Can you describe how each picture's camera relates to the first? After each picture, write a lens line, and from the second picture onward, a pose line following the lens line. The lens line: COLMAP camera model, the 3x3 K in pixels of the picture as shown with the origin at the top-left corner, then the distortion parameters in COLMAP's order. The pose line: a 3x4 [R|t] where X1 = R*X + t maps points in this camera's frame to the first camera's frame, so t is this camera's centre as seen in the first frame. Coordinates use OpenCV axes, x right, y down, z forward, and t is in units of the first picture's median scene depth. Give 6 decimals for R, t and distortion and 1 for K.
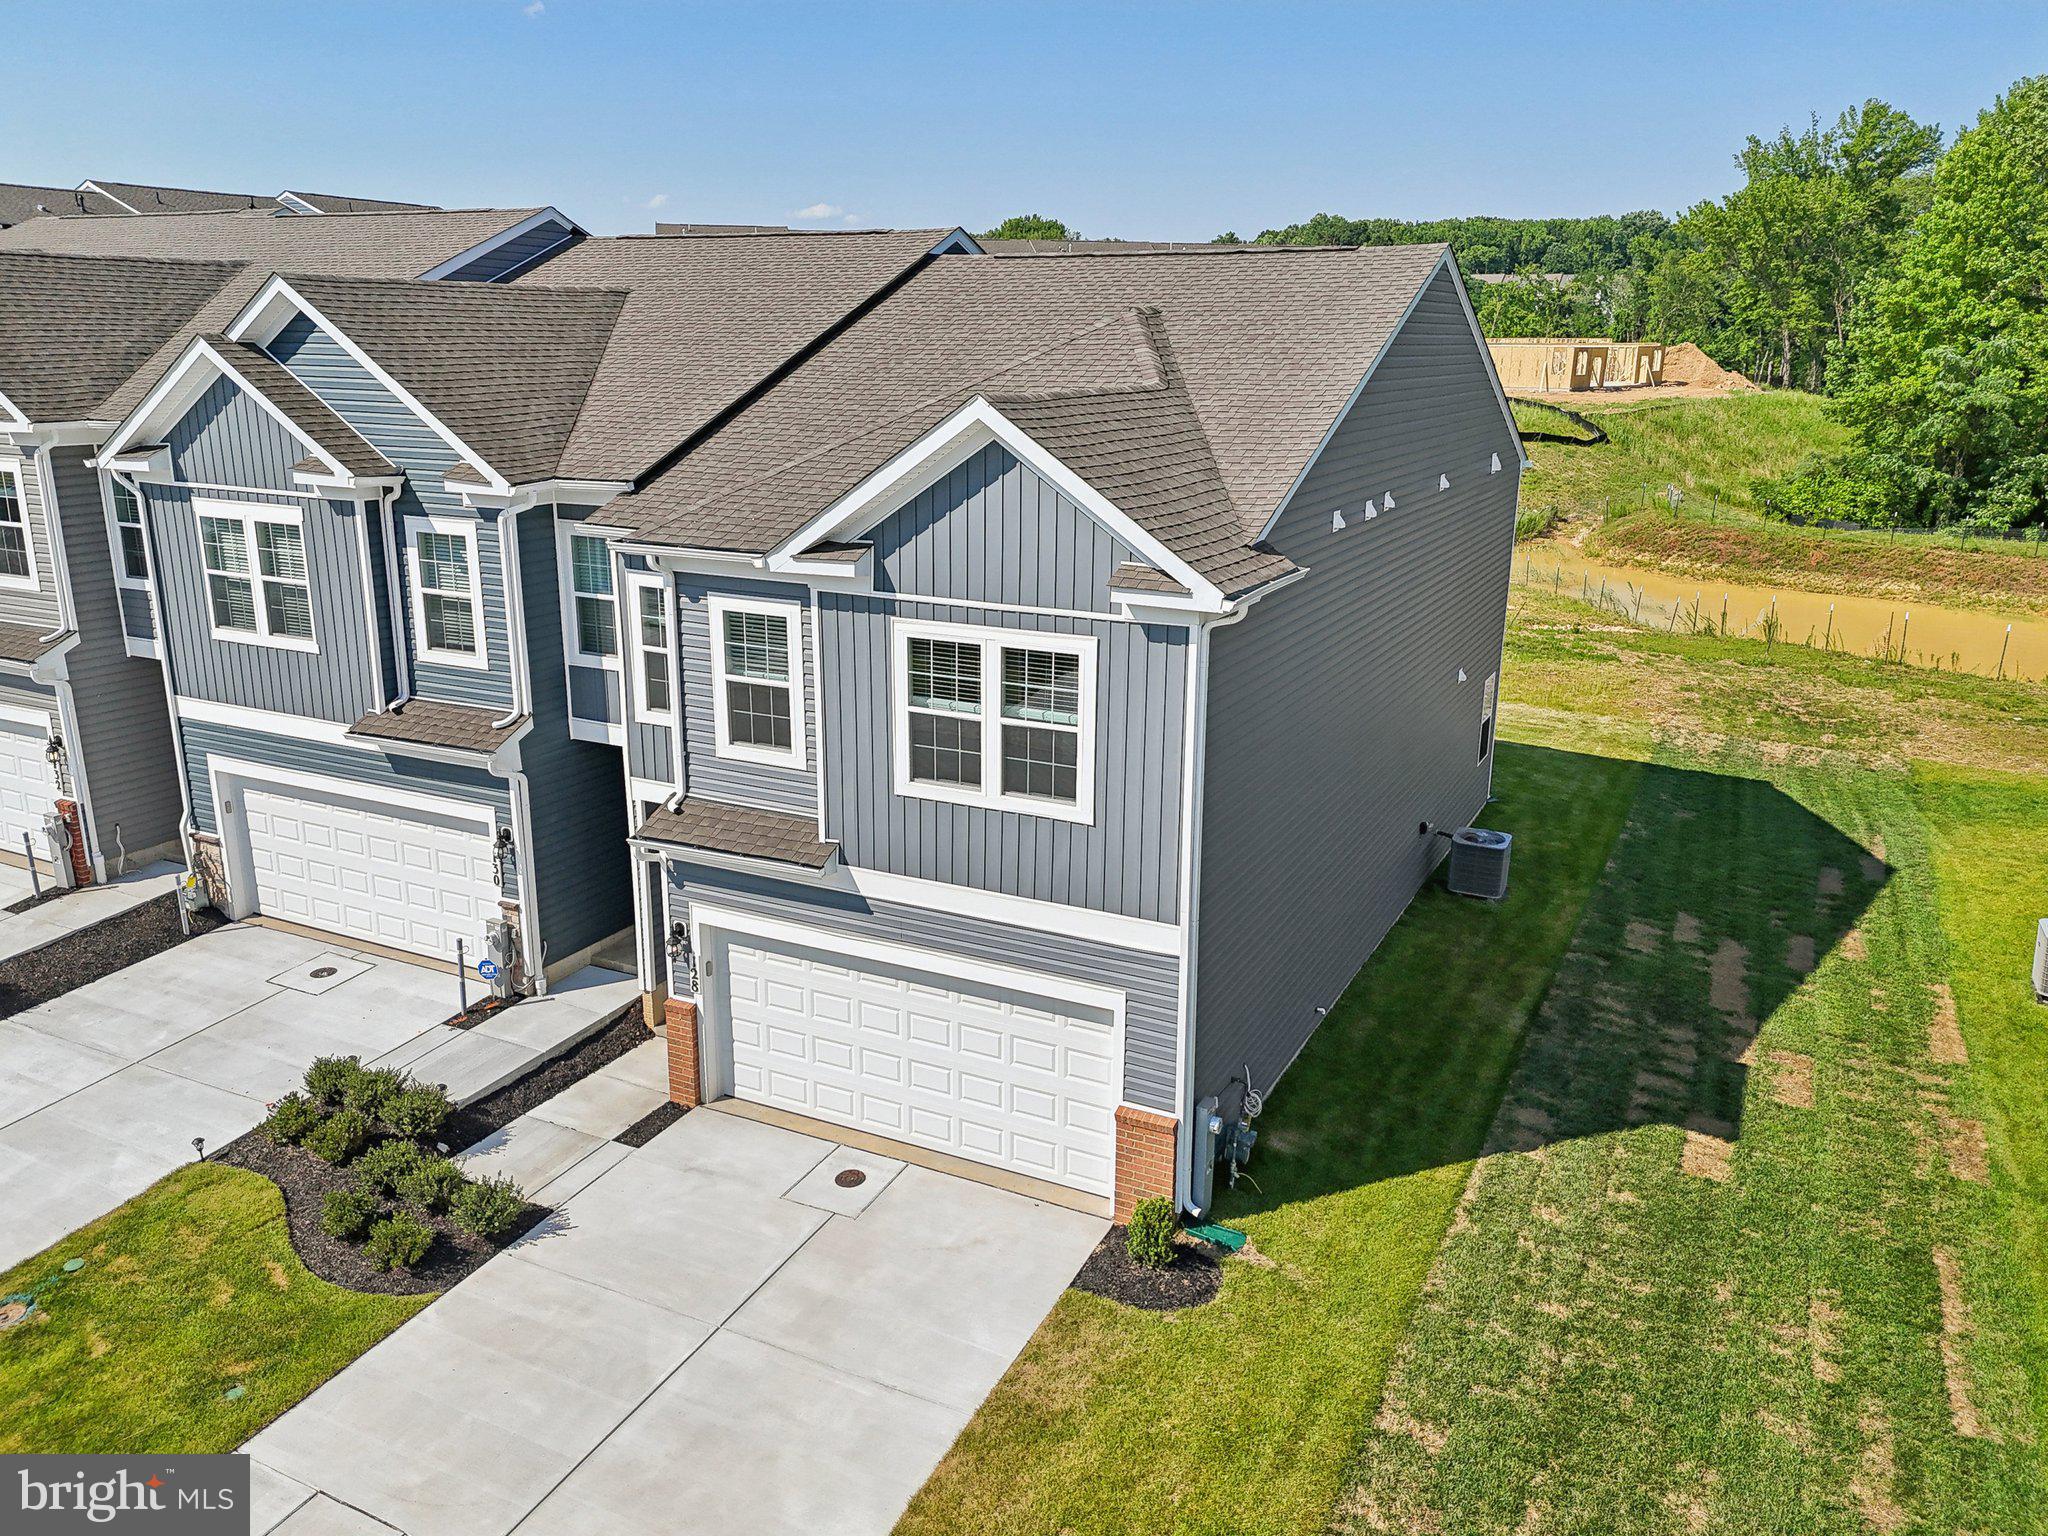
lens RADIAL K [[1518.8, 0, 1024.5], [0, 1518.8, 756.7], [0, 0, 1]] dist [0.069821, -0.073028]
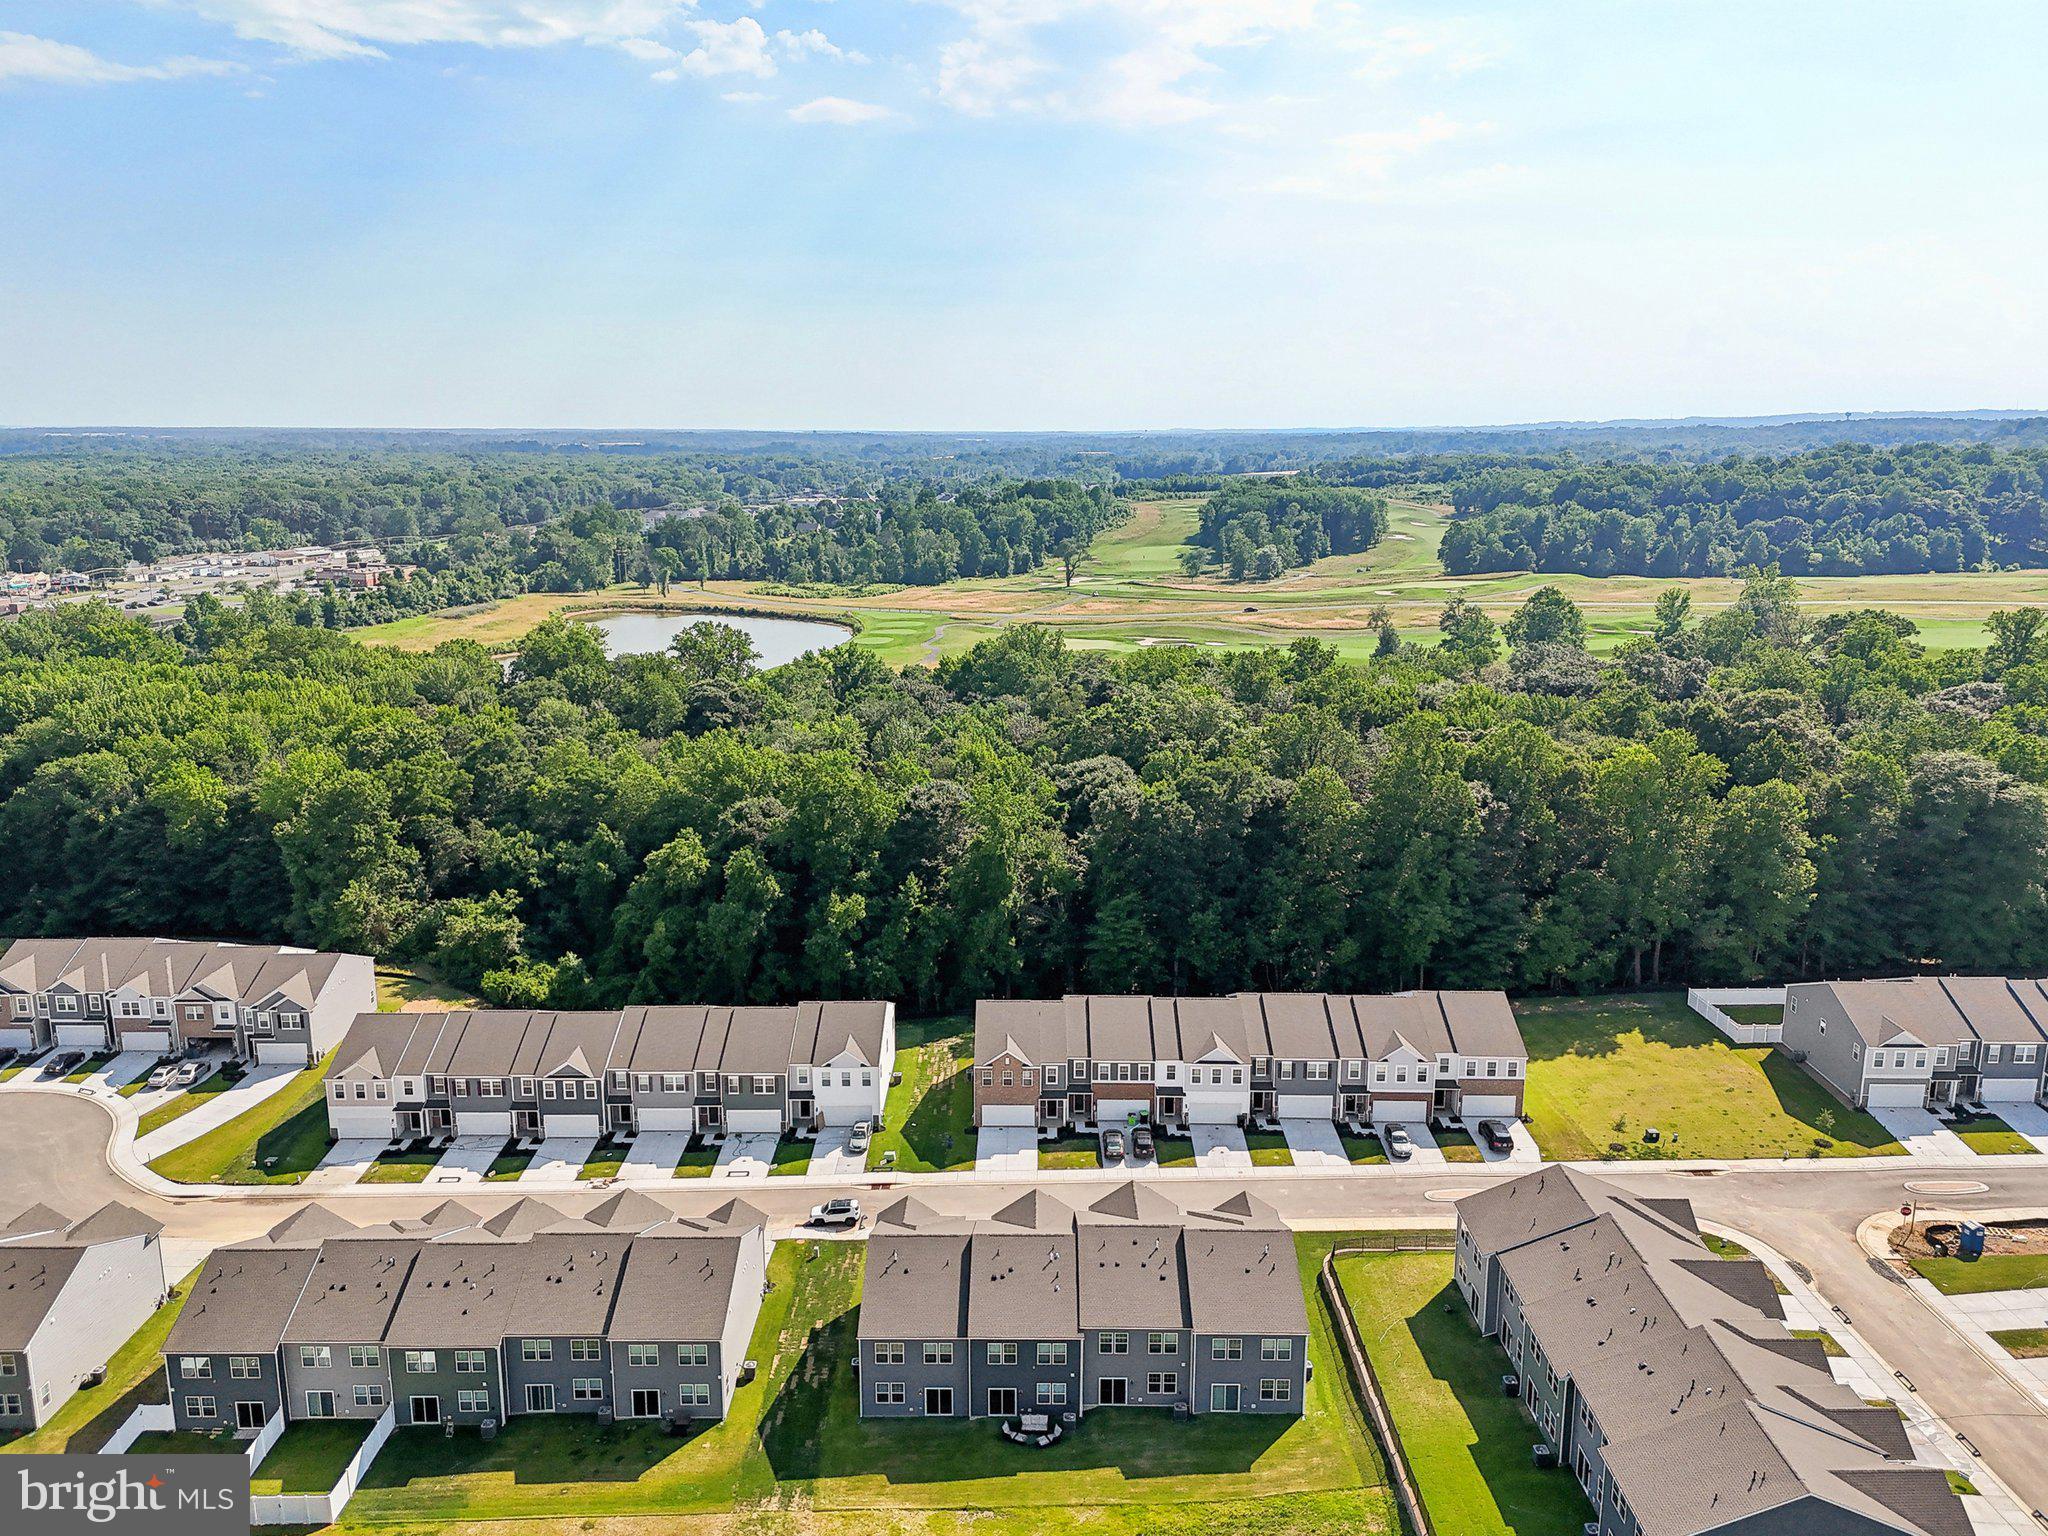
lens RADIAL K [[1539.3, 0, 1025.2], [0, 1539.3, 769.3], [0, 0, 1]] dist [0.111756, -0.143893]
pose [[-0.895669, 0.091296, -0.435249, 2.579388], [-0.124828, 0.887747, 0.443084, -5.484132], [0.426843, 0.451188, -0.783731, 6.095440]]
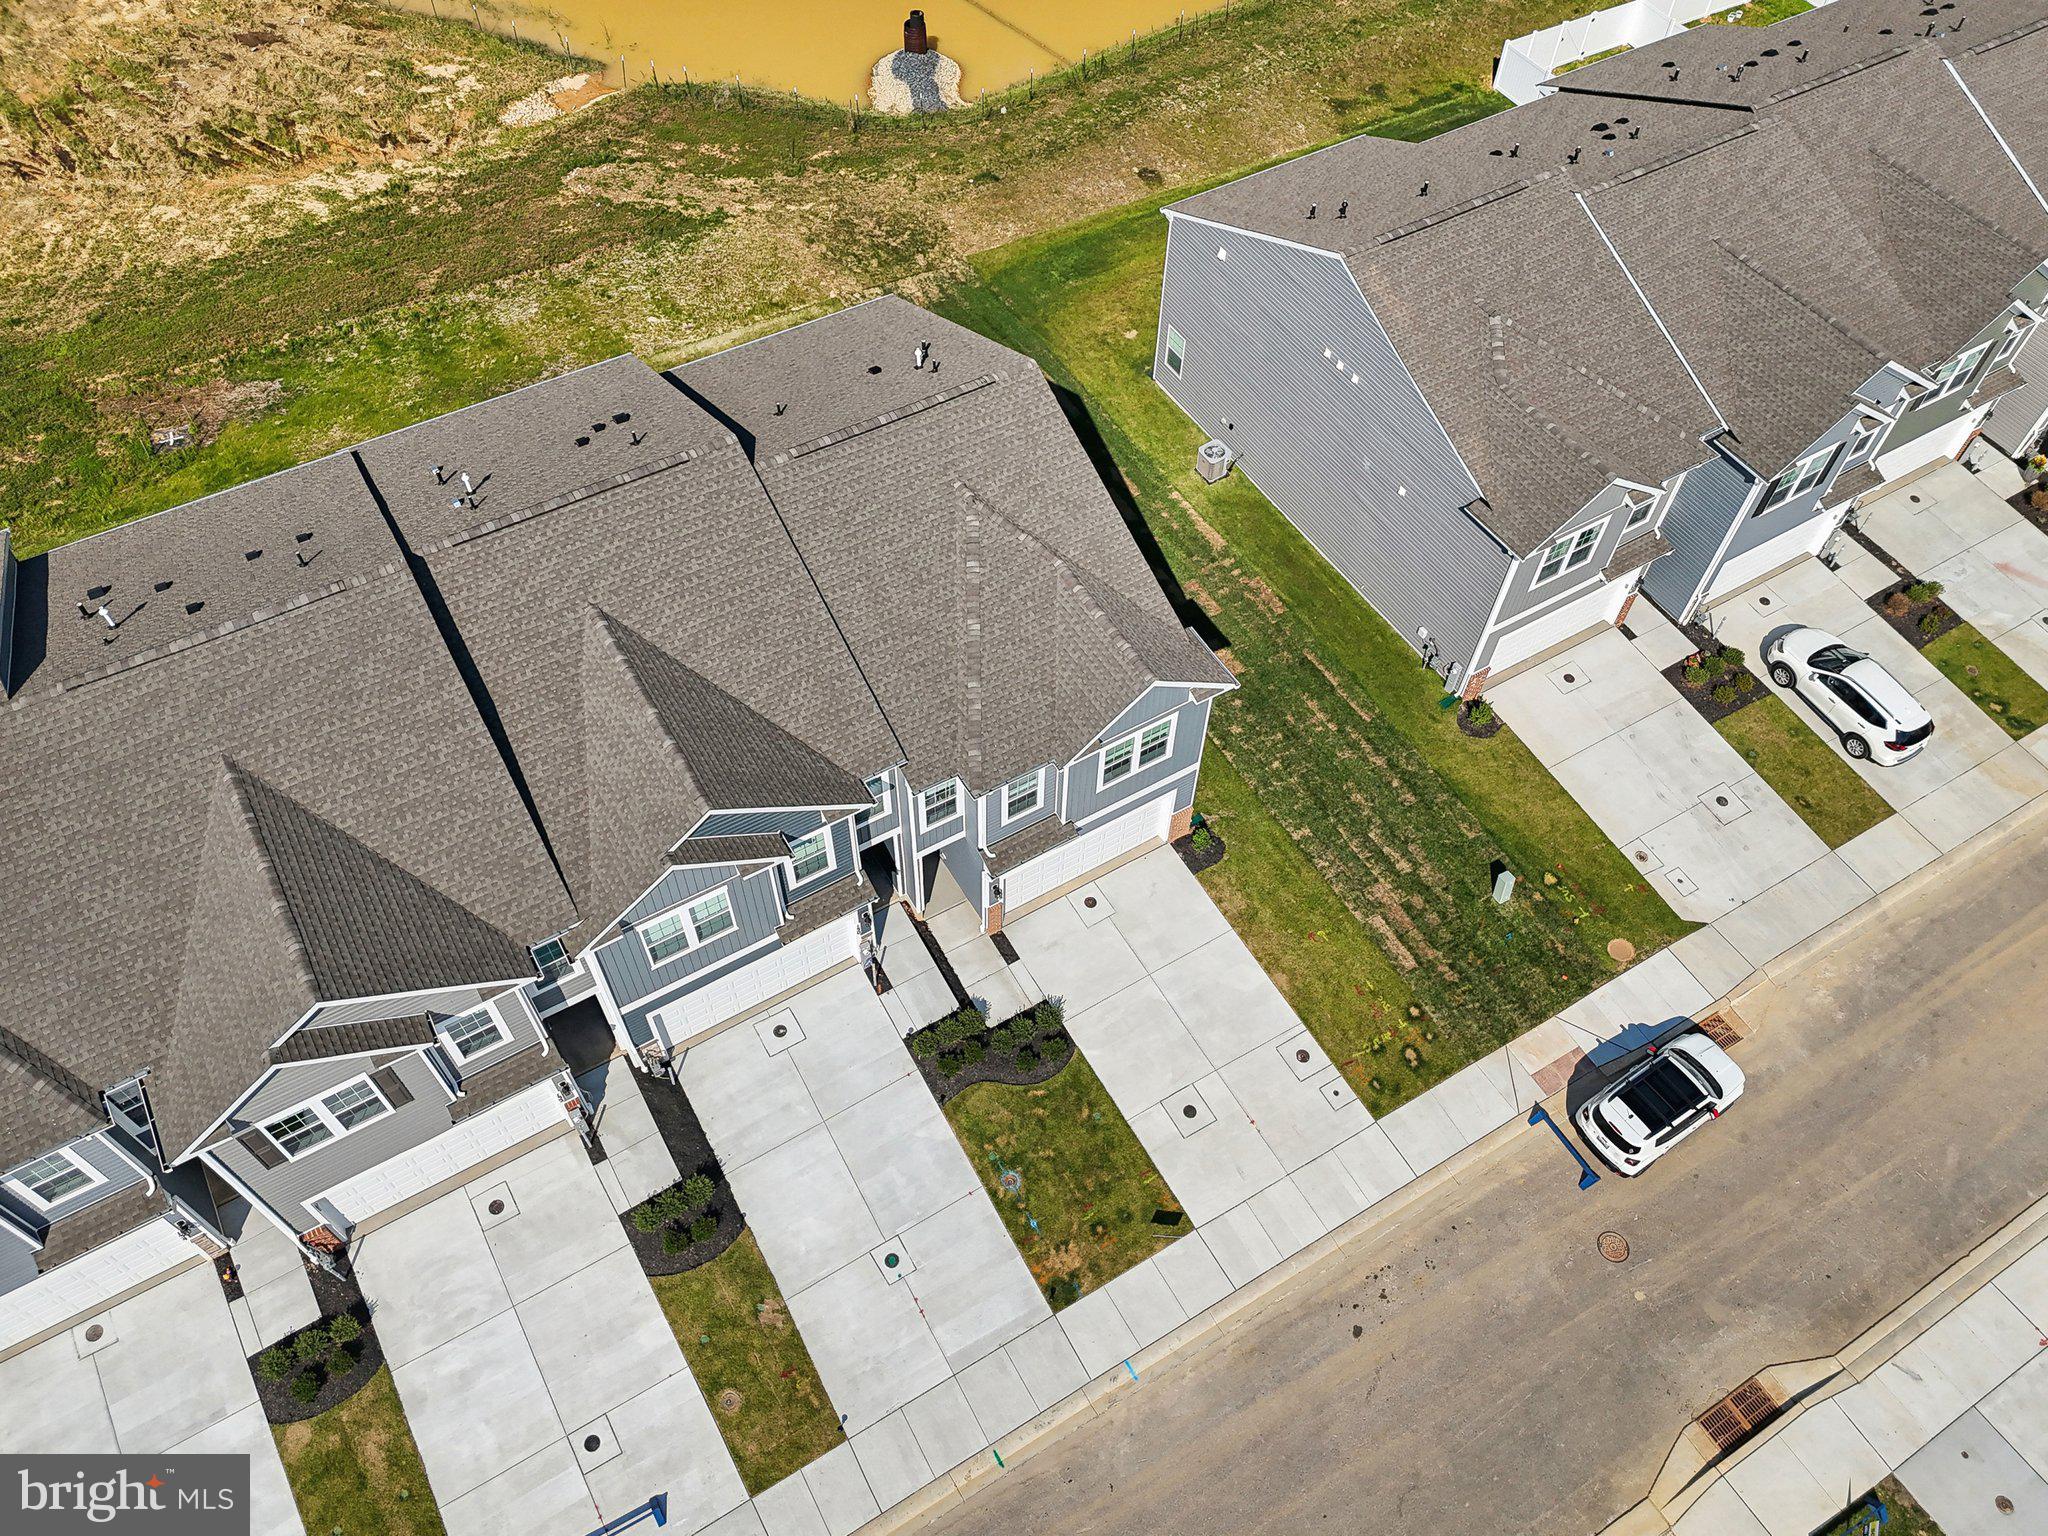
lens RADIAL K [[1510.3, 0, 1026.6], [0, 1510.3, 764.1], [0, 0, 1]] dist [0.087242, -0.096504]
pose [[0.534588, -0.682772, 0.498034, -1.231984], [0.211510, 0.678649, 0.703348, -1.617141], [-0.818217, -0.270663, 0.507211, -0.097194]]
